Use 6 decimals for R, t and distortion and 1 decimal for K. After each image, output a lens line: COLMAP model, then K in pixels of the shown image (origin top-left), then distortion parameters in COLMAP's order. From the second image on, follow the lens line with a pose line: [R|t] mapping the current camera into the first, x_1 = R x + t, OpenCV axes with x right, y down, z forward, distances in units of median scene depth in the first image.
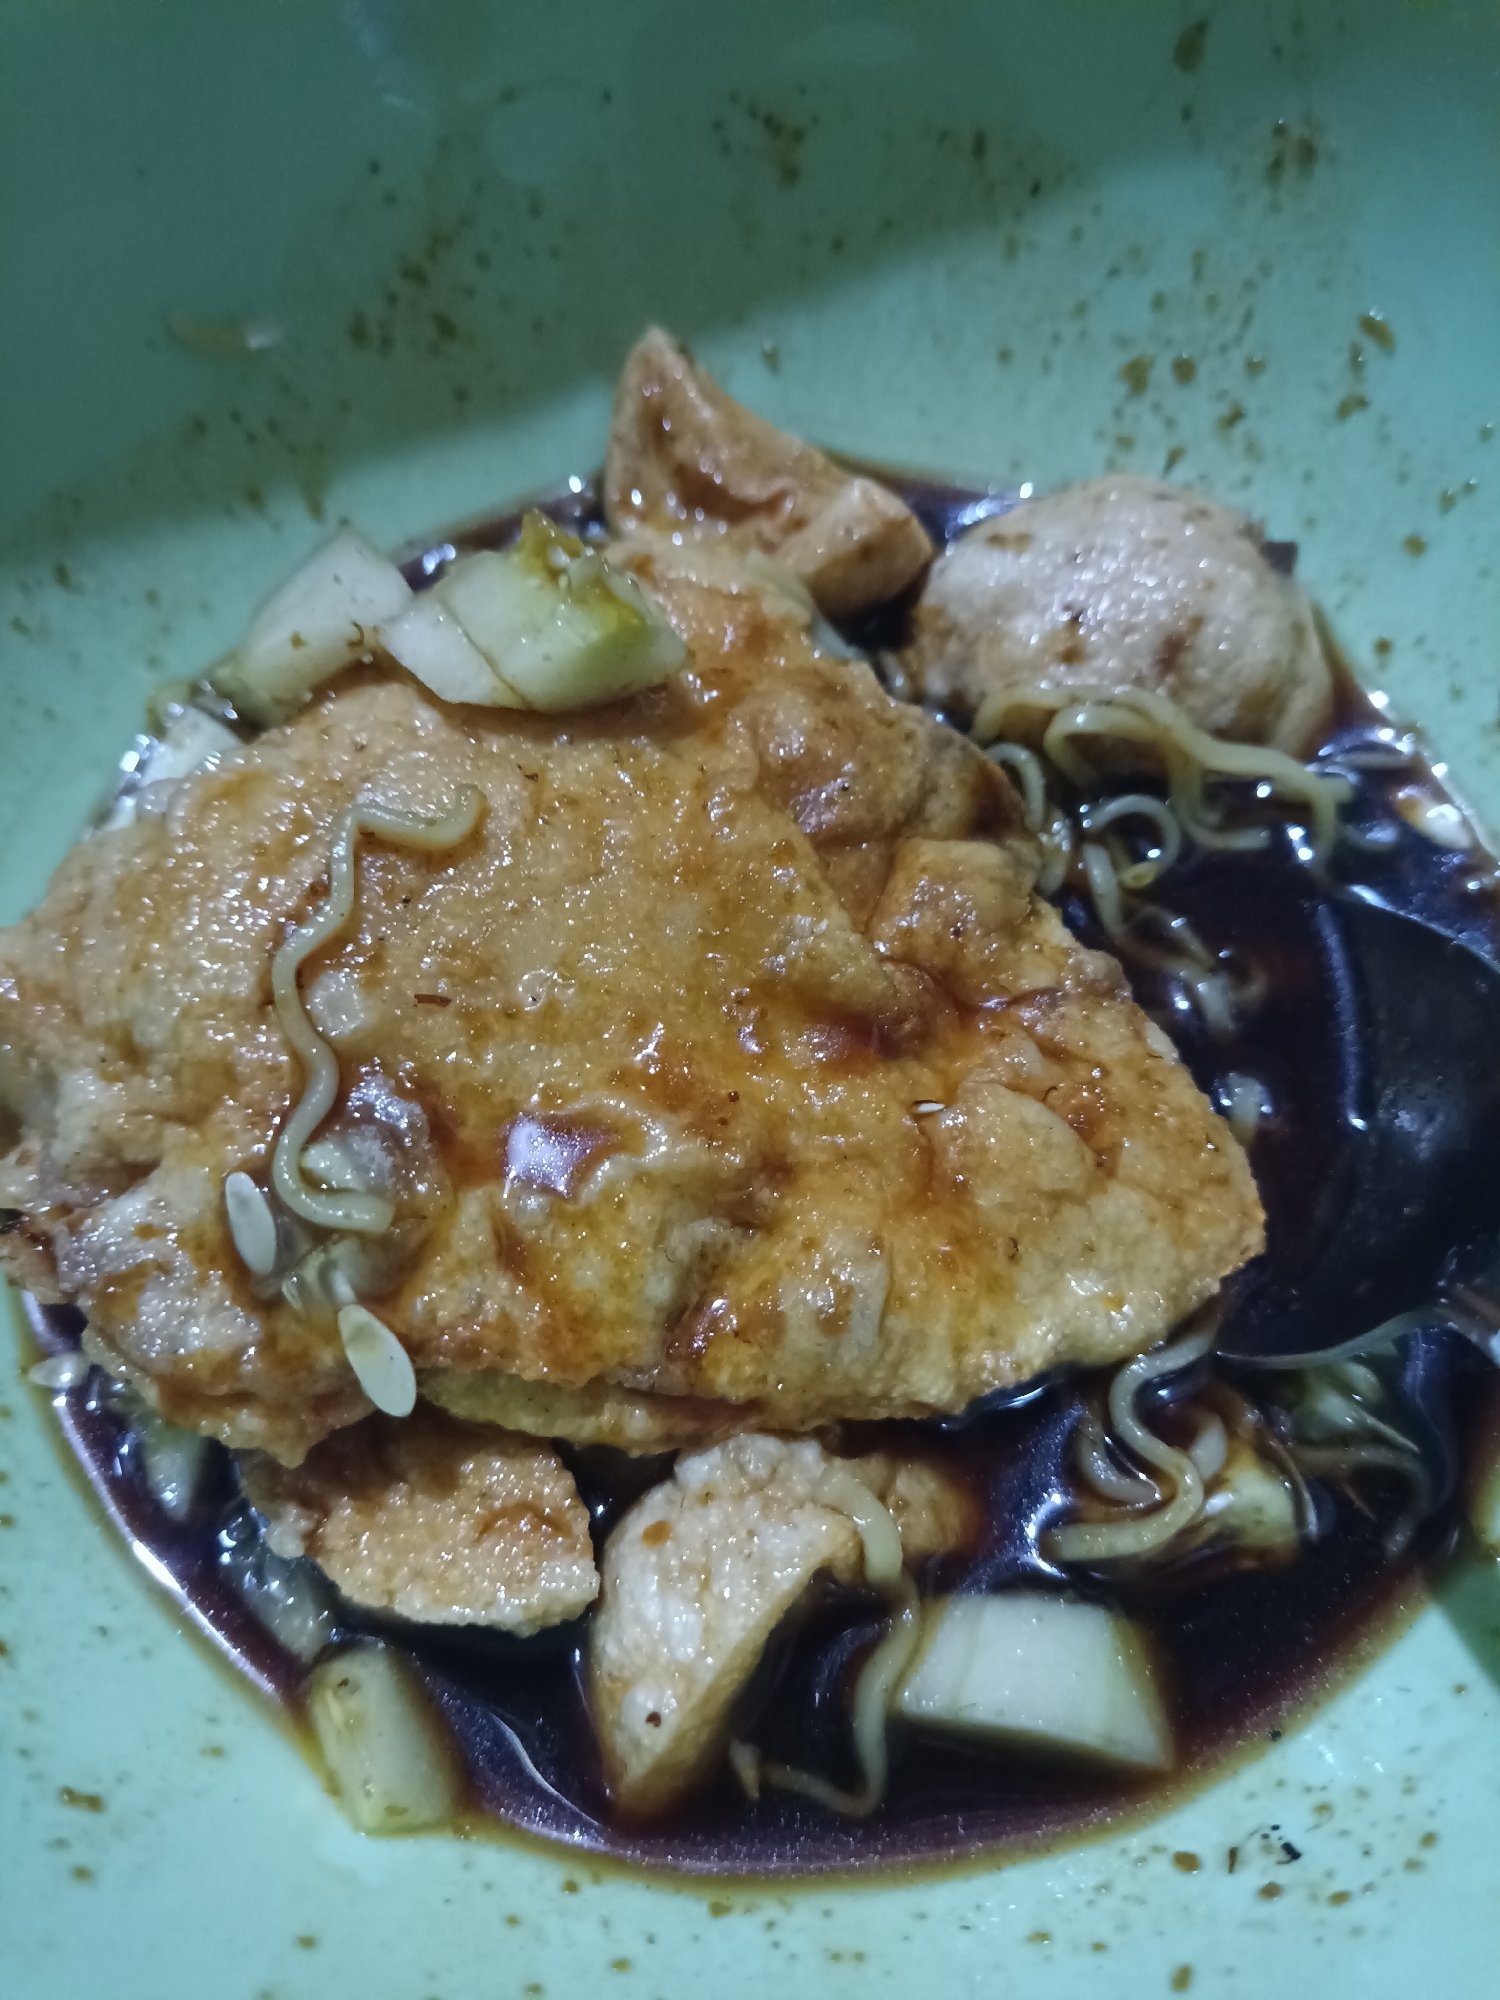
lens RADIAL K [[1523.4, 0, 766.2], [0, 1523.4, 1000.3], [0, 0, 1]] dist [0.066967, -0.175522]
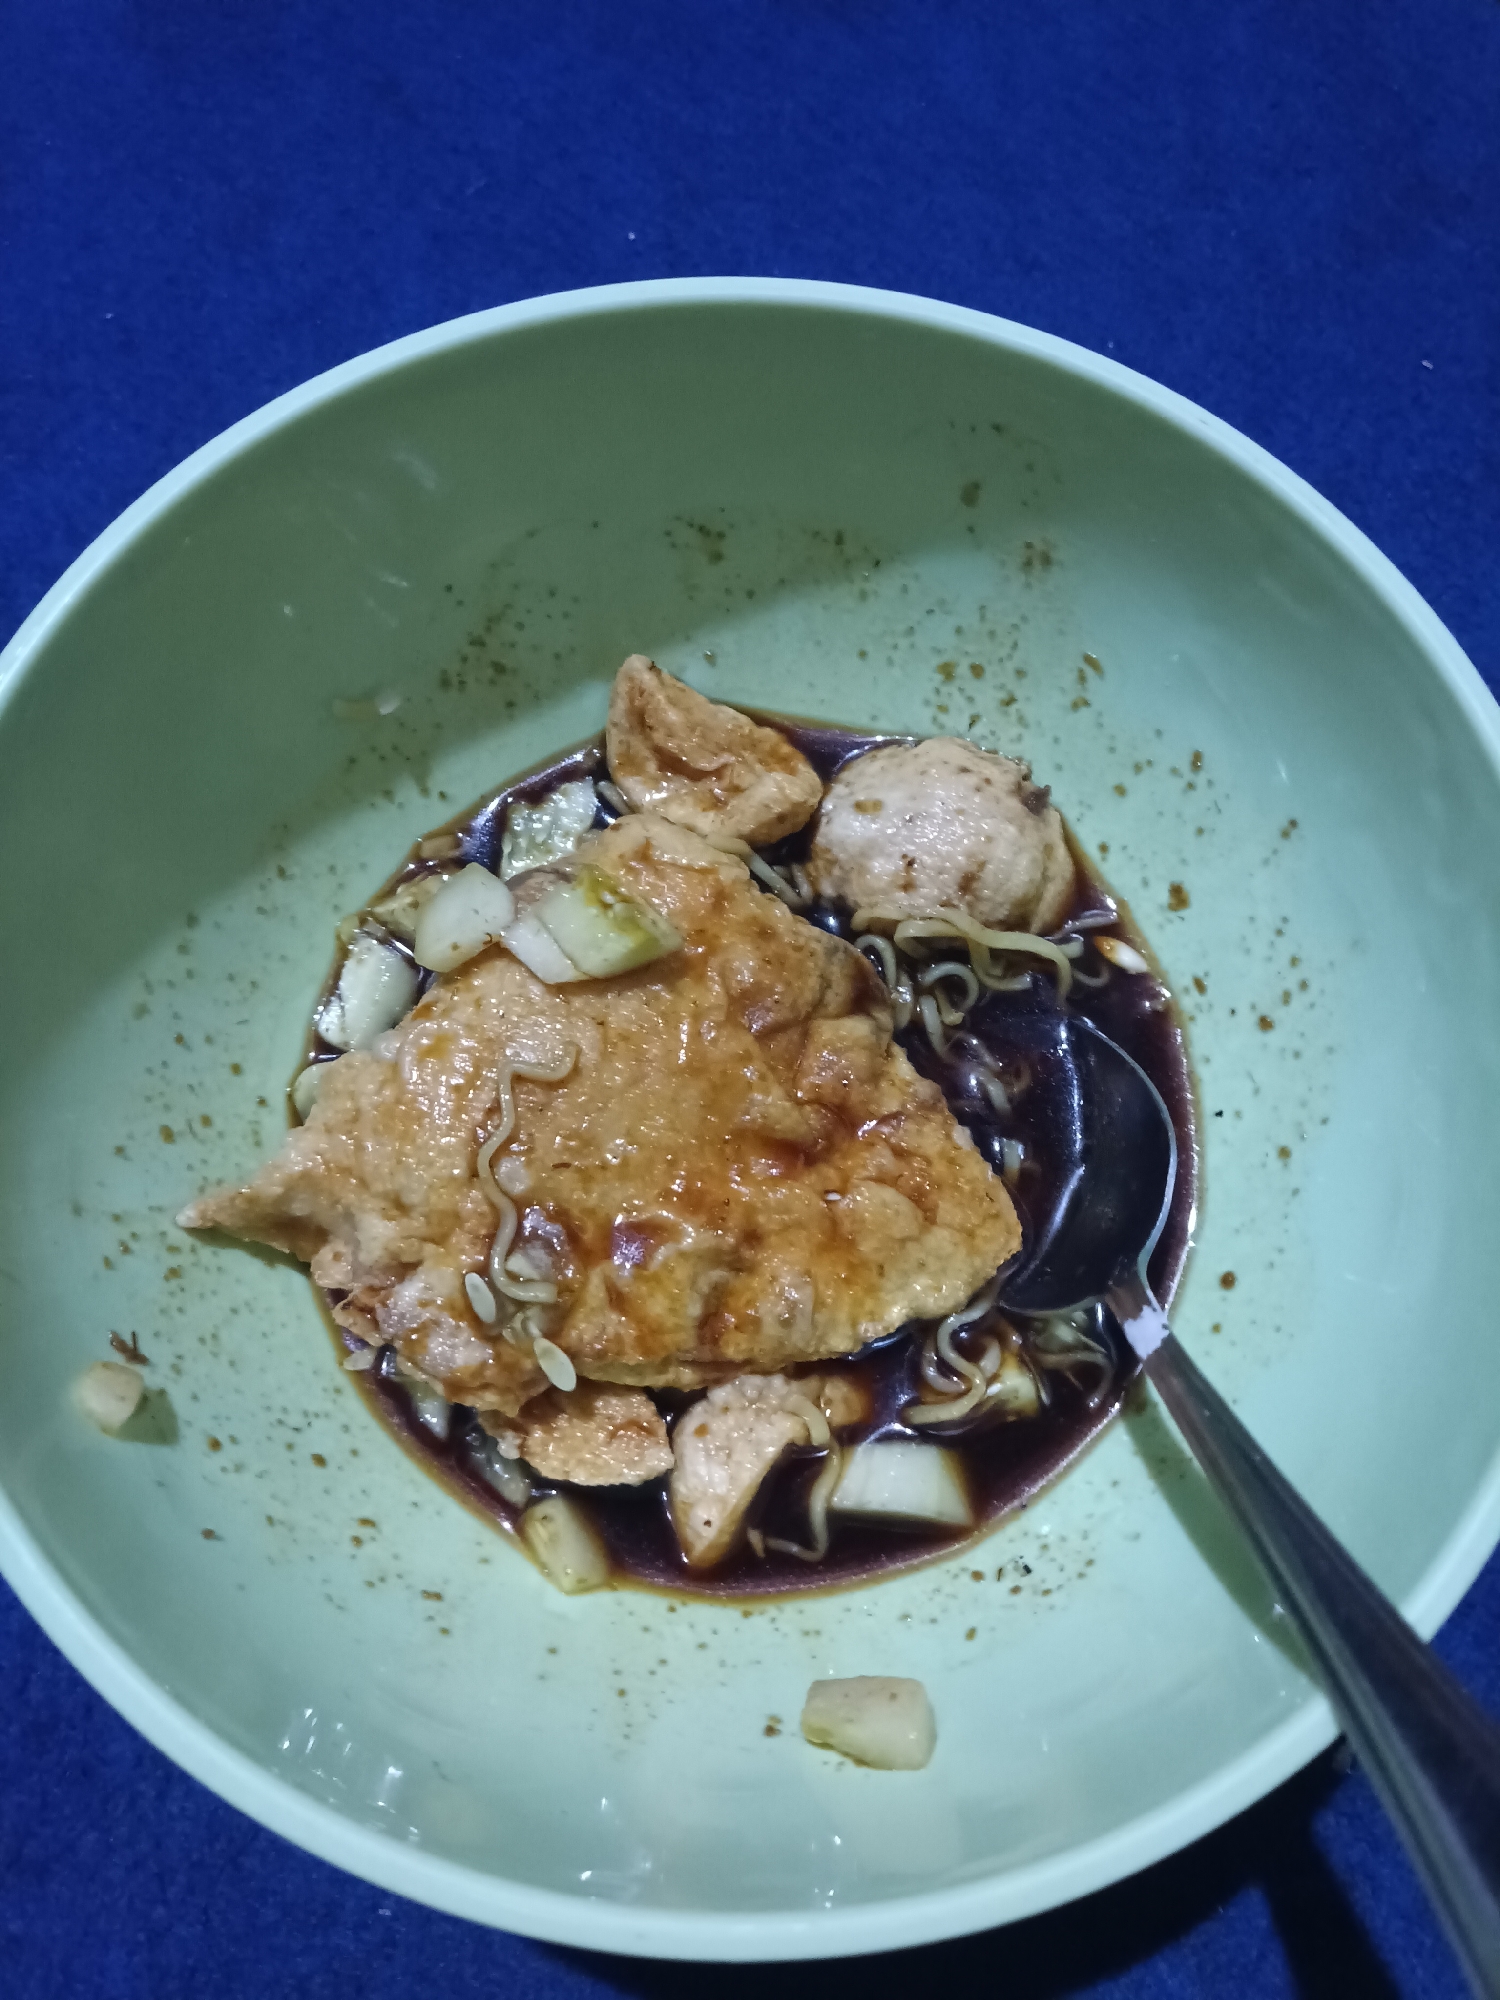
lens RADIAL K [[1455.2, 0, 759.0], [0, 1455.2, 995.8], [0, 0, 1]] dist [0.099109, -0.162233]
pose [[0.997487, -0.062719, 0.032965, -0.024271], [0.056584, 0.985142, 0.162154, -0.452800], [-0.042645, -0.159881, 0.986215, -0.682349]]
